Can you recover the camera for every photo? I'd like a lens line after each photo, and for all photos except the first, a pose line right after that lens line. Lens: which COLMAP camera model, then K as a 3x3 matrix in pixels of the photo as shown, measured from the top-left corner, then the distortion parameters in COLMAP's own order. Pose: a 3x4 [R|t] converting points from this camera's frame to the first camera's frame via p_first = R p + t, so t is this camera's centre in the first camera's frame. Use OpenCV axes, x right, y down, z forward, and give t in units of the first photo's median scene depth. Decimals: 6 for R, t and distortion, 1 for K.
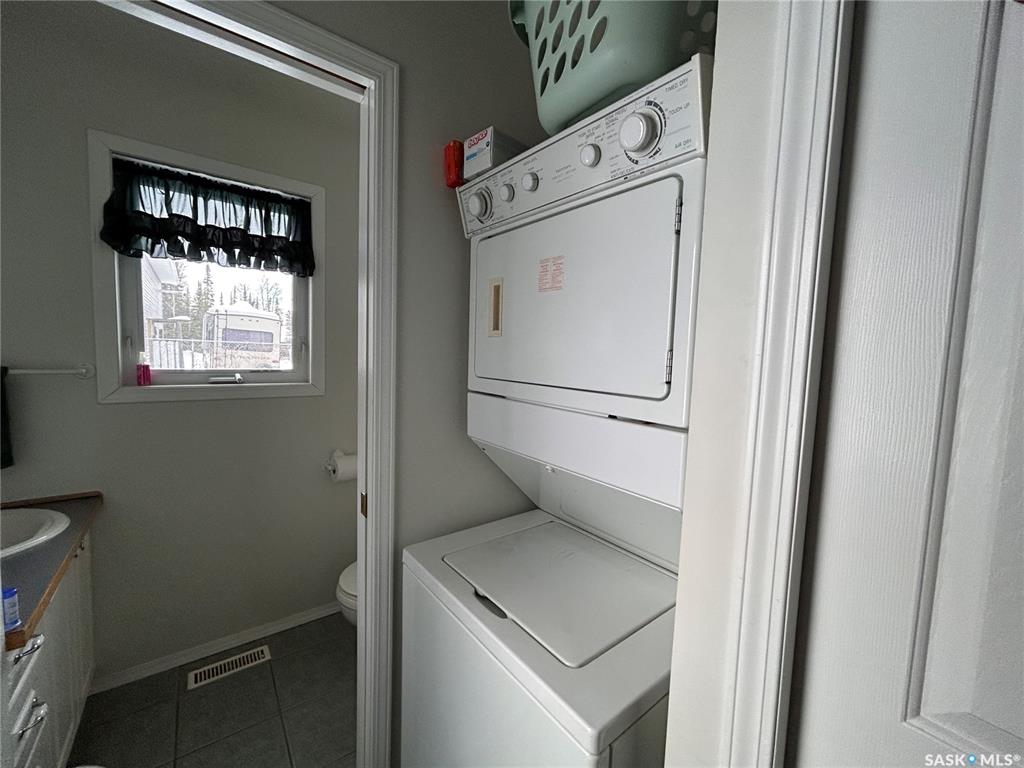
lens RADIAL K [[411.1, 0, 512.0], [0, 411.1, 382.8], [0, 0, 1]] dist [0.002020, -0.000339]
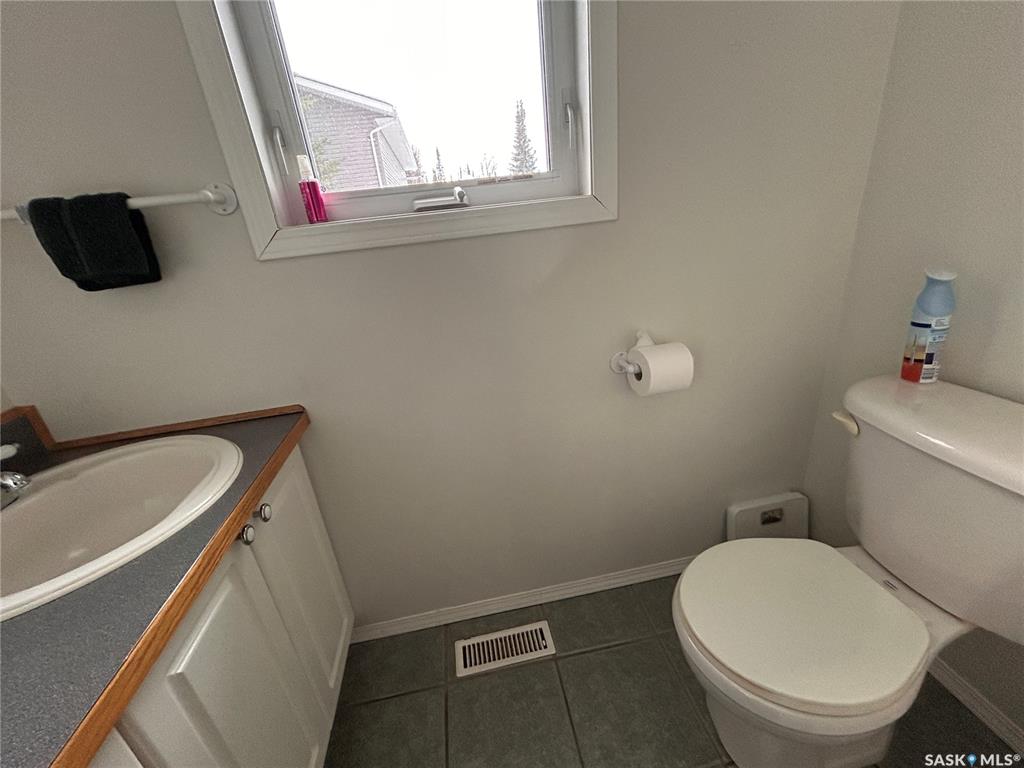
lens RADIAL K [[411.1, 0, 510.2], [0, 411.1, 385.1], [0, 0, 1]] dist [0.002020, -0.000339]
pose [[0.871928, 0.061876, -0.485708, -0.382372], [0.093234, 0.952851, 0.288759, 0.074712], [0.480675, -0.297062, 0.825049, 0.589389]]
